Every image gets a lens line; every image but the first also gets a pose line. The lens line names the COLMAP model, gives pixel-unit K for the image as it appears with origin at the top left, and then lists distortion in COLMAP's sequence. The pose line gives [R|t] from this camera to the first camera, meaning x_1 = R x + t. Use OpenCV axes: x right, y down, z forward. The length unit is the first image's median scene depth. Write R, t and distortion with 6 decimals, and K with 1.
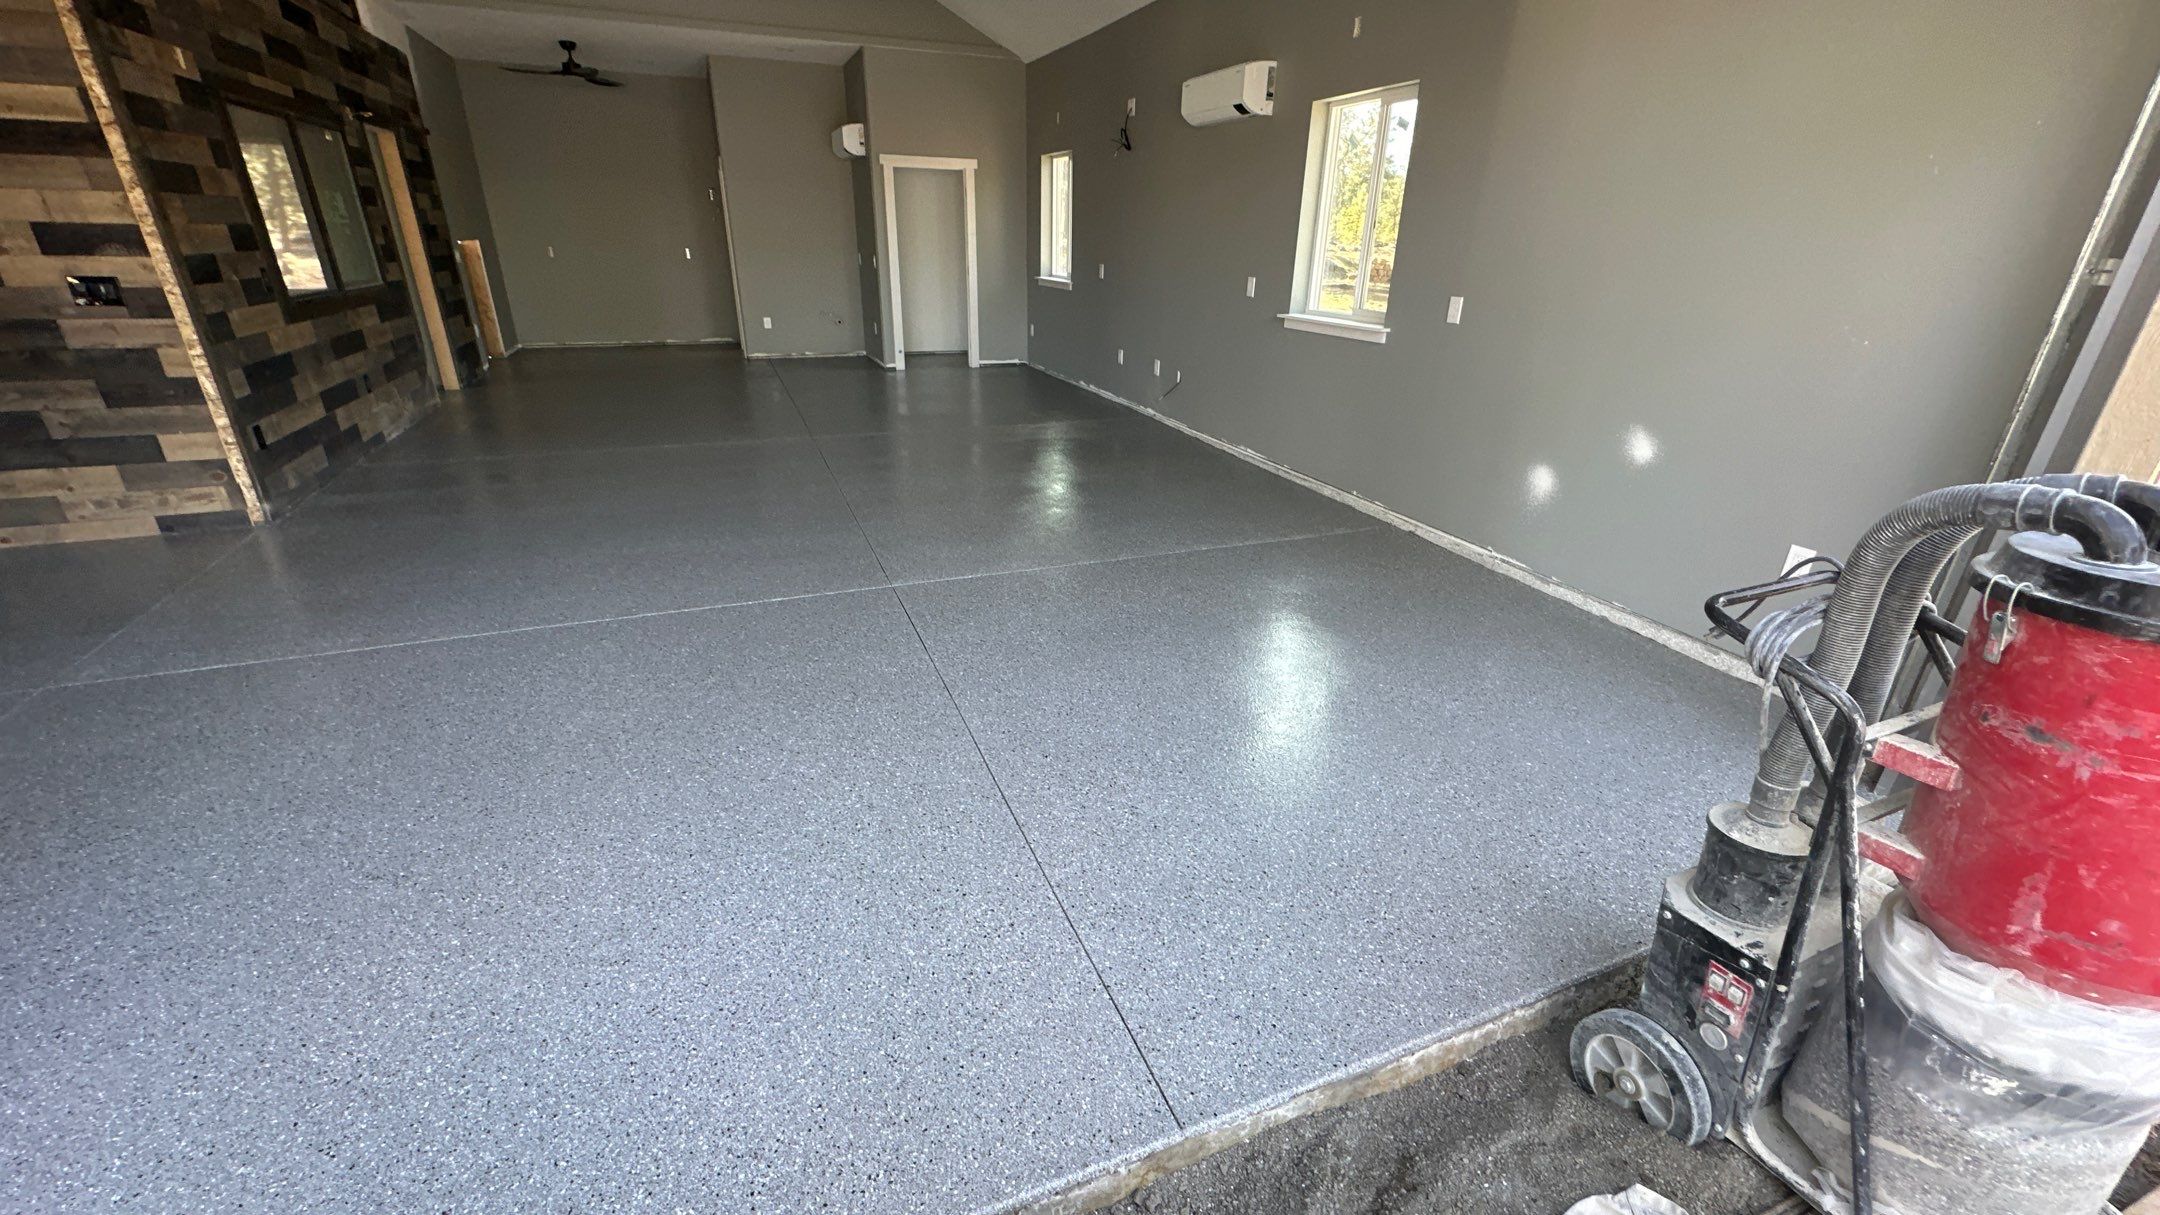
lens RADIAL K [[860.2, 0, 1085.0], [0, 860.2, 606.7], [0, 0, 1]] dist [-0.002591, 0.000221]
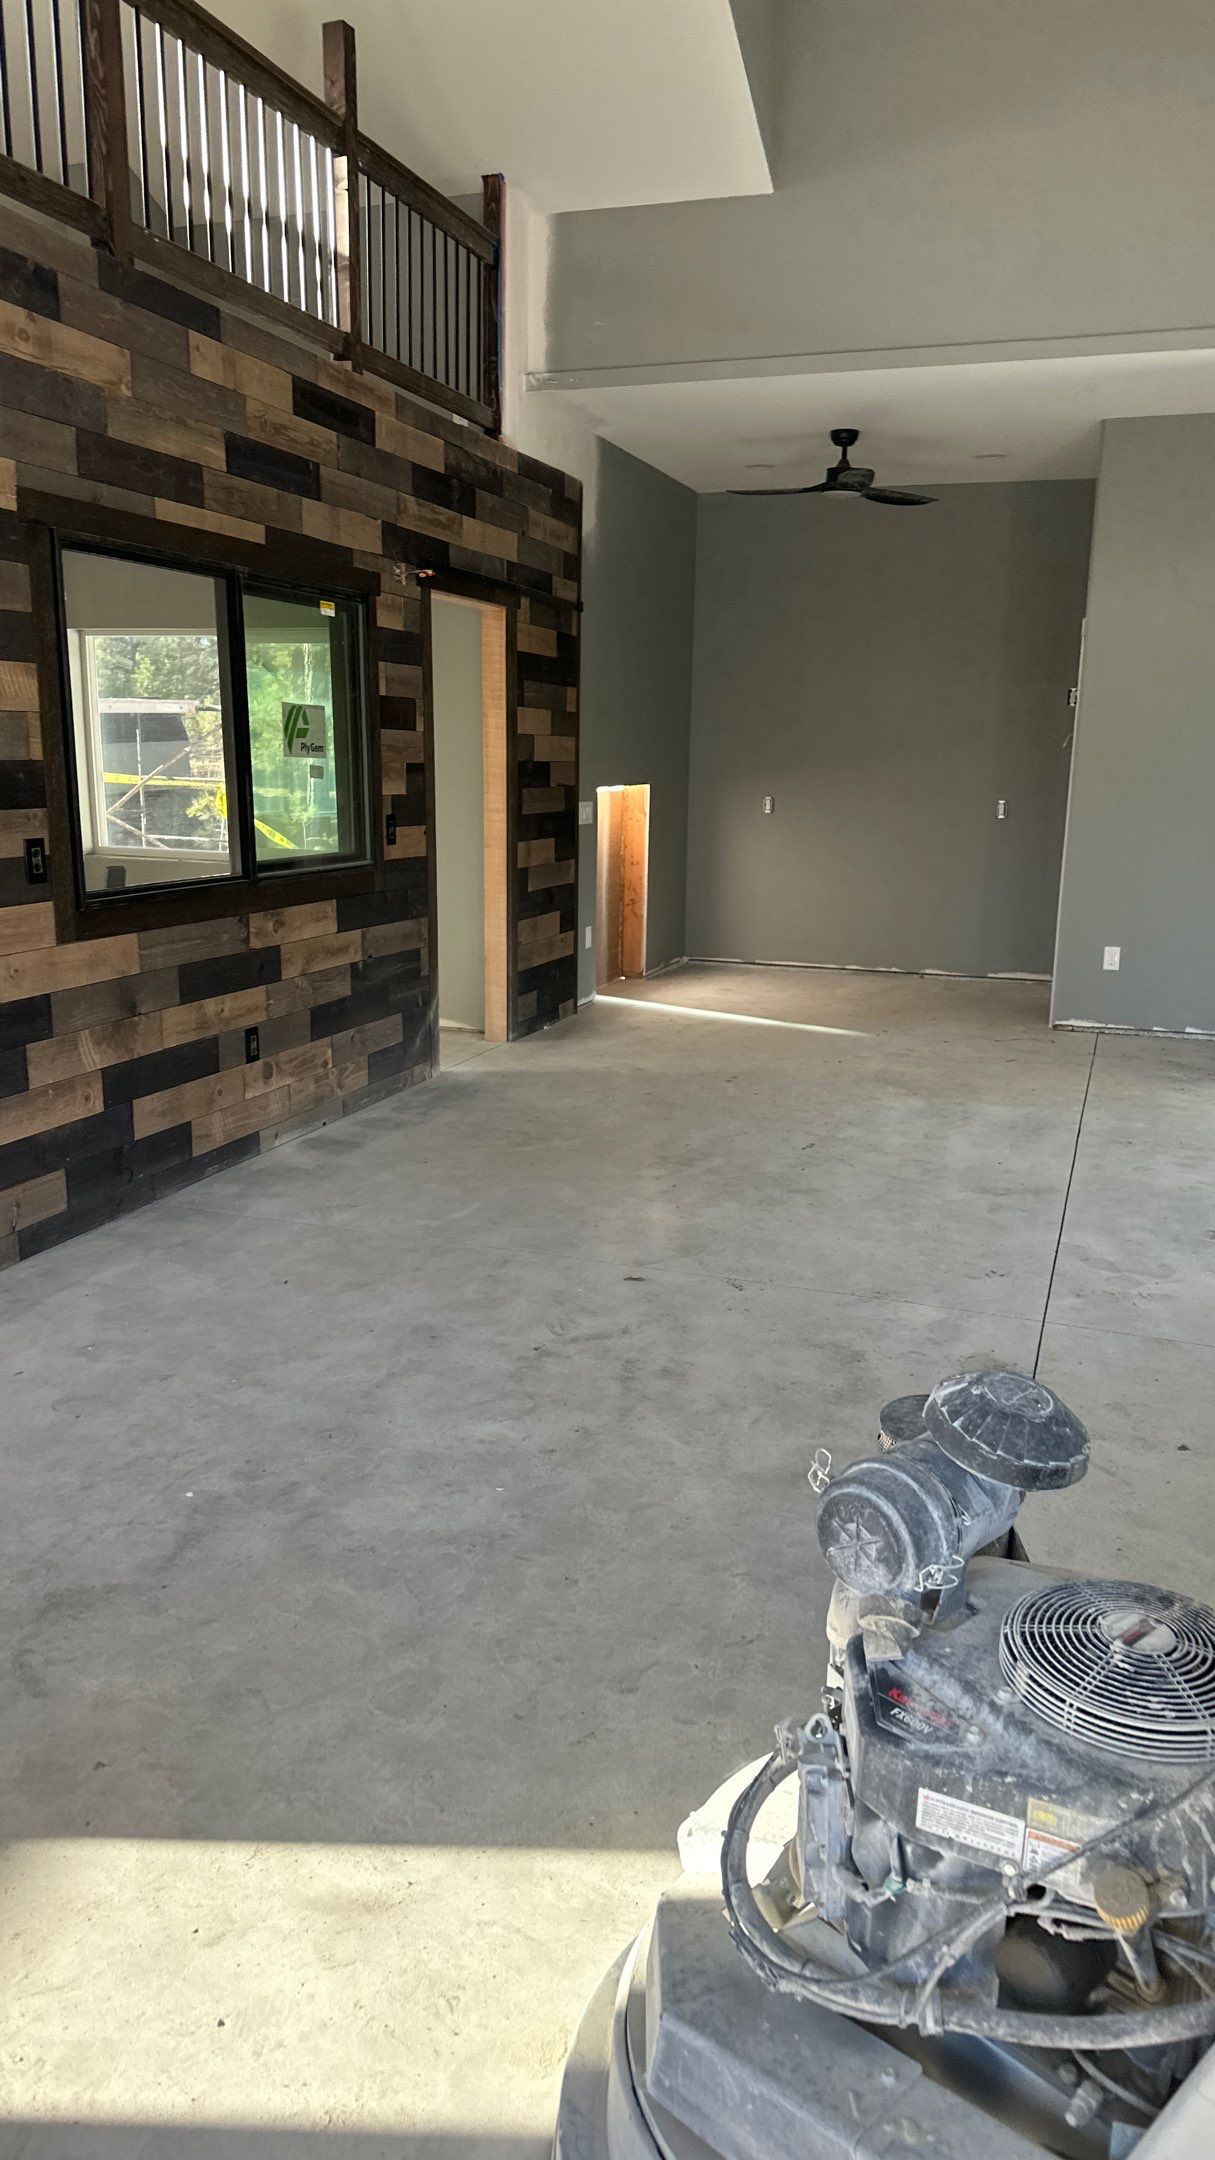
lens RADIAL K [[1505.2, 0, 623.0], [0, 1505.2, 1087.5], [0, 0, 1]] dist [0.150473, -0.250808]
pose [[0.751208, 0.134924, -0.646129, -0.065837], [-0.261663, 0.959557, -0.103843, -0.221292], [0.605987, 0.247076, 0.756131, 0.492149]]
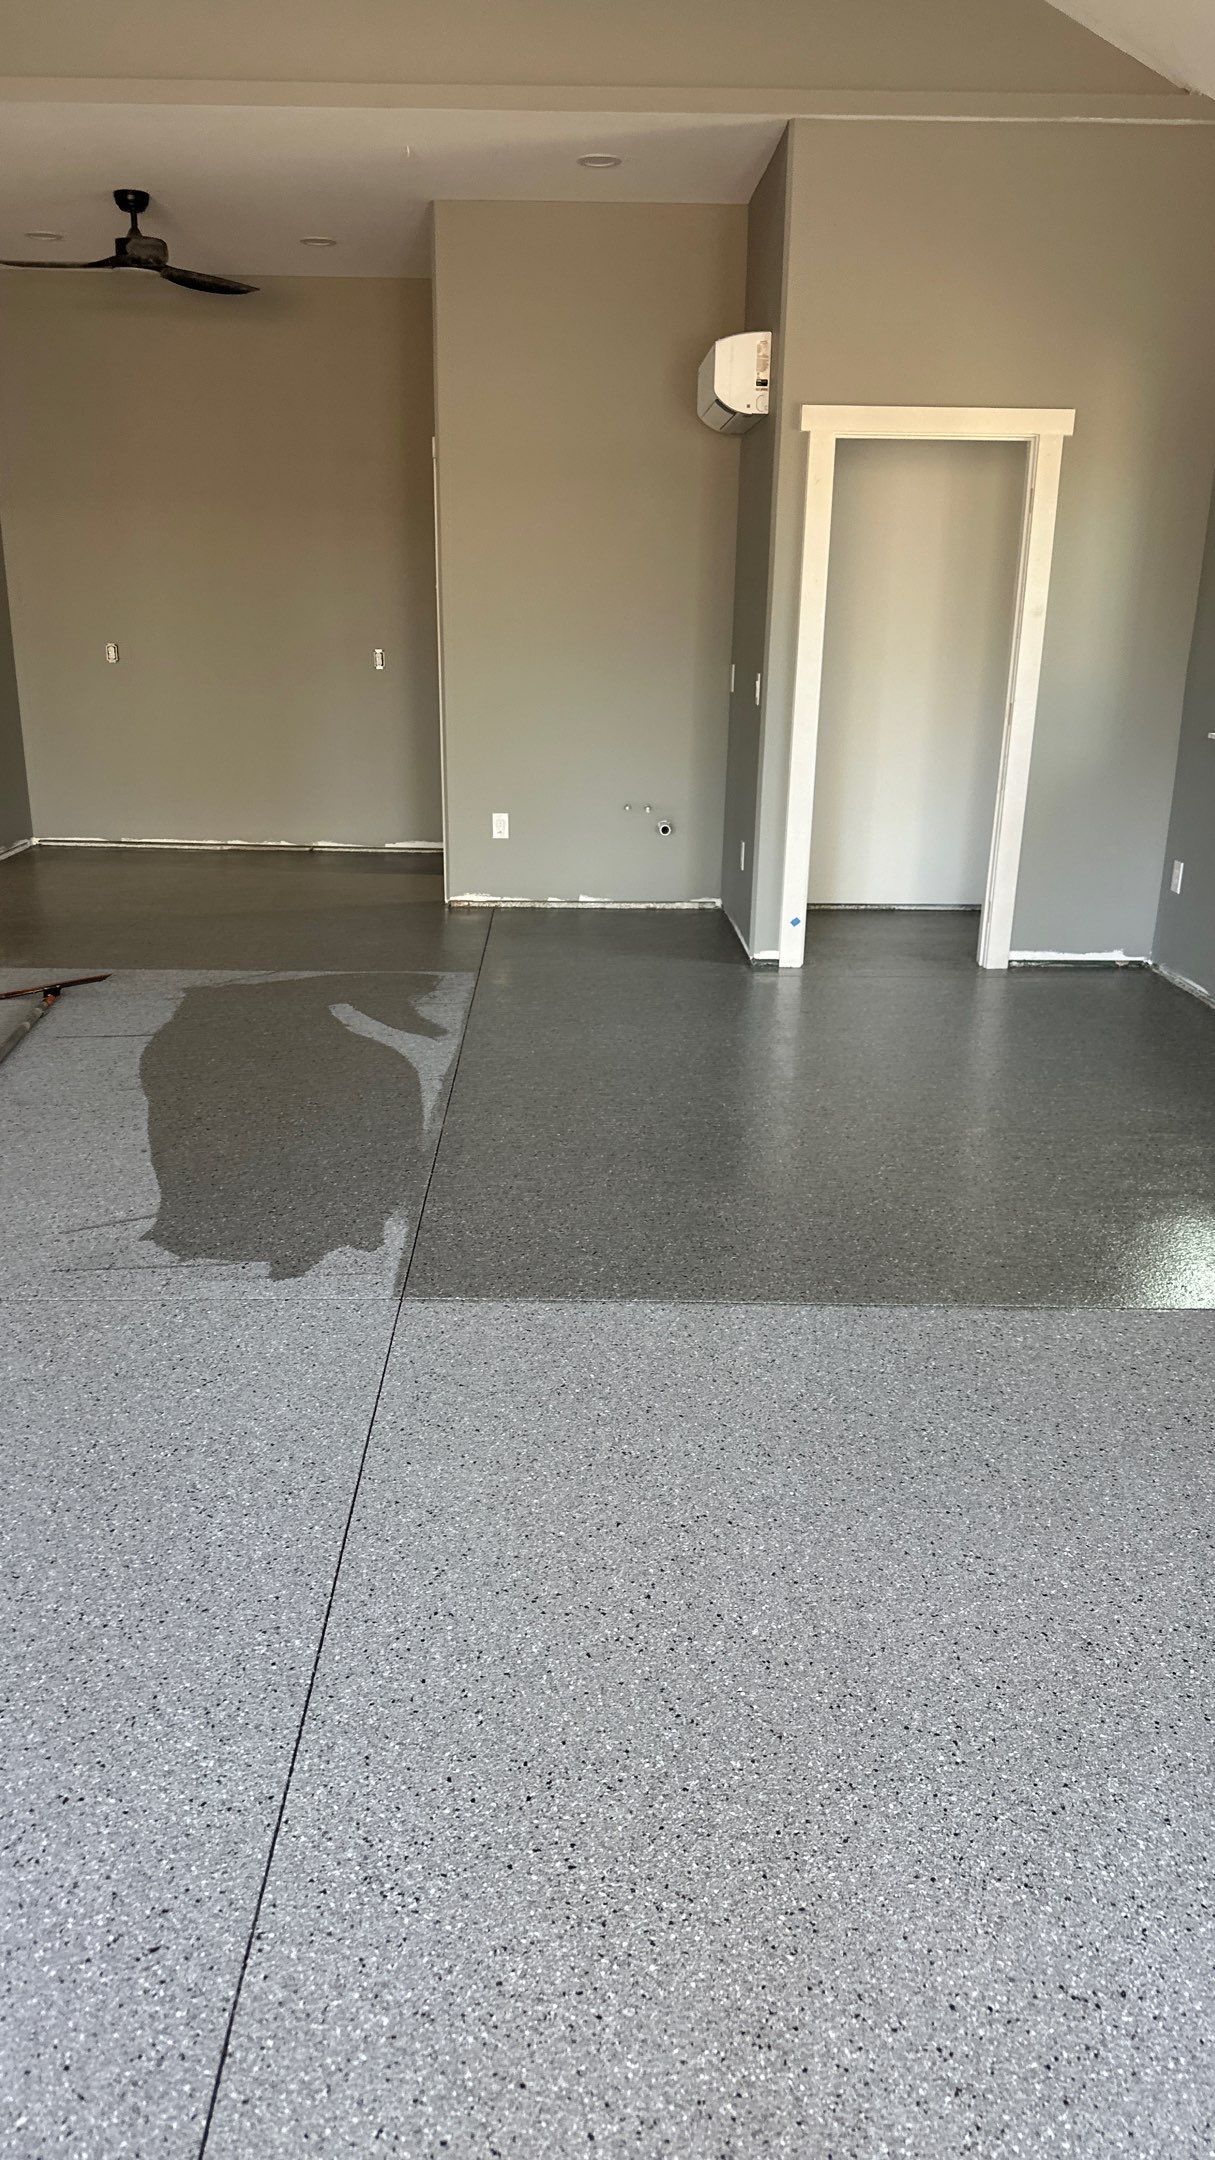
lens RADIAL K [[1505.5, 0, 600.6], [0, 1505.5, 1079.7], [0, 0, 1]] dist [0.157823, -0.240832]
pose [[0.931440, 0.100106, -0.349854, -0.101228], [-0.138208, 0.986694, -0.085632, -0.292062], [0.336627, 0.128114, 0.932882, 0.662757]]
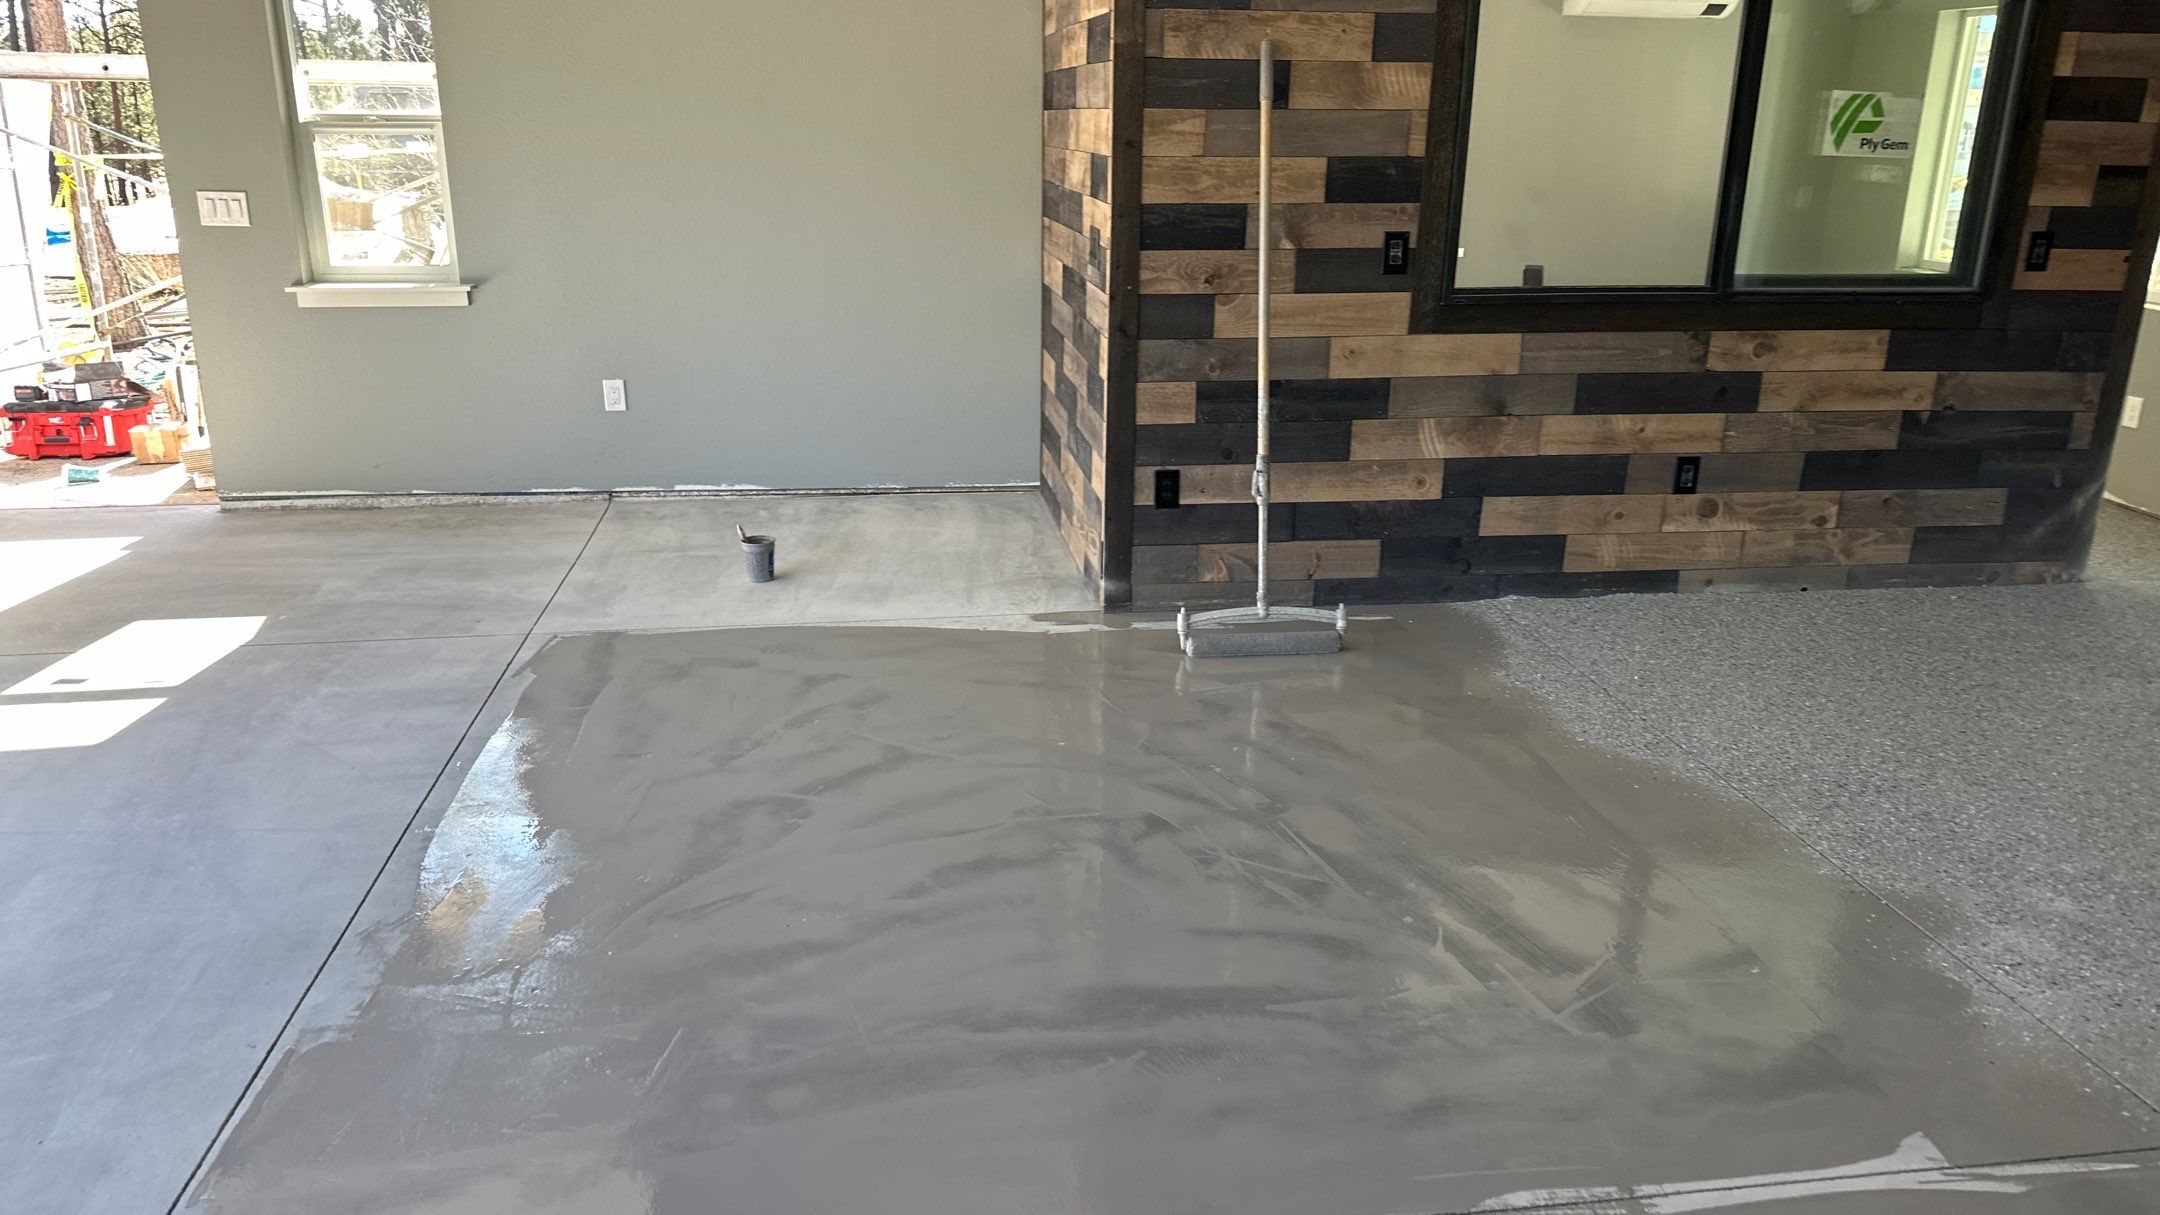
lens RADIAL K [[1478.1, 0, 1074.7], [0, 1478.1, 629.1], [0, 0, 1]] dist [0.106317, -0.156535]
pose [[-0.263195, 0.284890, -0.921719, 0.062687], [-0.398633, 0.837914, 0.372816, -0.408272], [0.878533, 0.465550, -0.106968, 0.927218]]
